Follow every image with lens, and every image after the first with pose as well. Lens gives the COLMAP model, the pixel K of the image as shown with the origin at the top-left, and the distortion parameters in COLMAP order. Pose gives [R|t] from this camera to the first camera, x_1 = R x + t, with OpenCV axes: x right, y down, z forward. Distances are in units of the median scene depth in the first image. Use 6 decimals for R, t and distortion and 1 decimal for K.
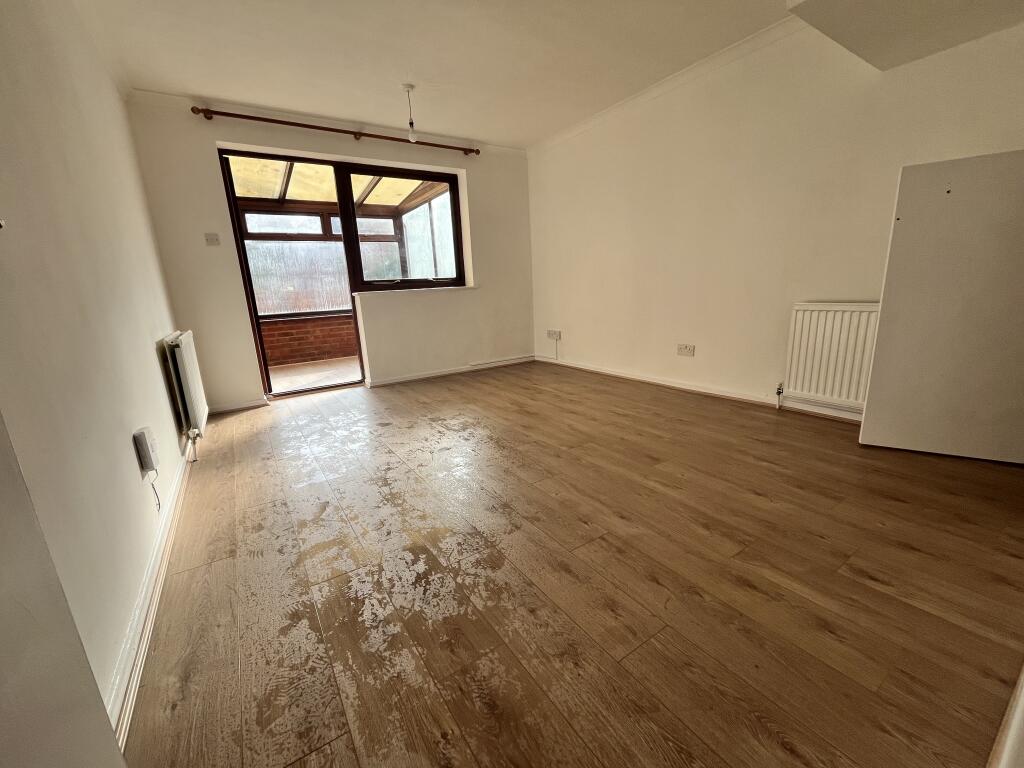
lens RADIAL K [[414.6, 0, 511.3], [0, 414.6, 384.6], [0, 0, 1]] dist [-0.001614, -0.000257]
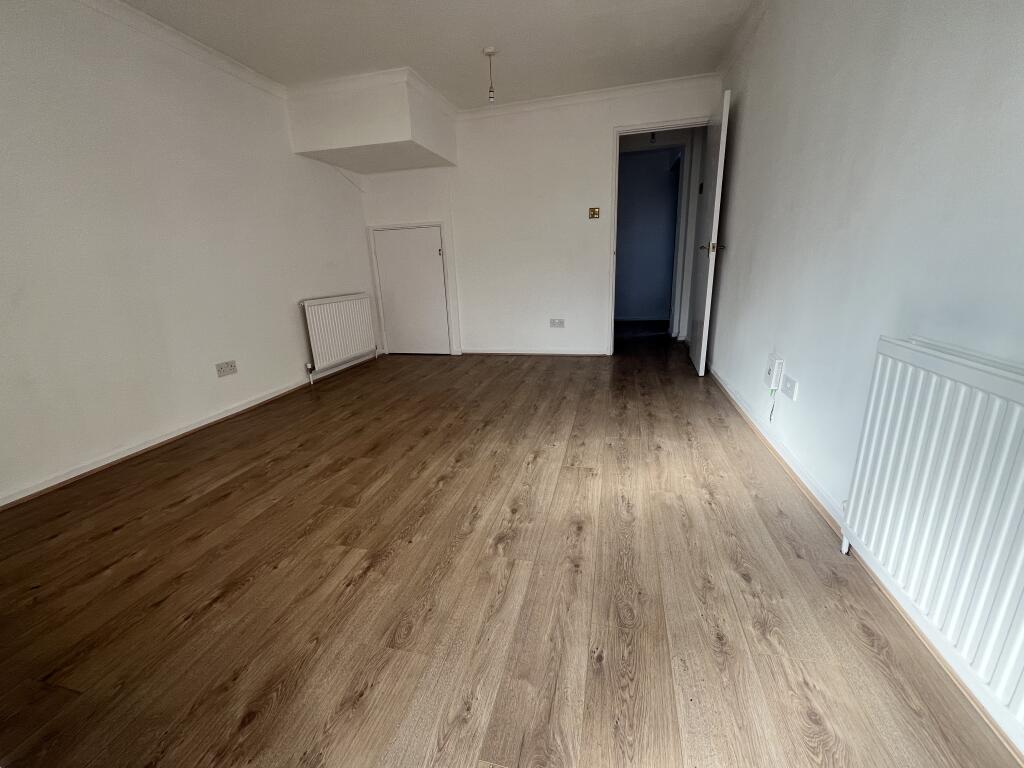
lens RADIAL K [[414.6, 0, 511.1], [0, 414.6, 382.3], [0, 0, 1]] dist [-0.001614, -0.000257]
pose [[-0.669215, -0.128895, 0.731804, -0.689244], [0.242722, 0.892899, 0.379233, -0.276093], [-0.702308, 0.431413, -0.566256, 1.252691]]
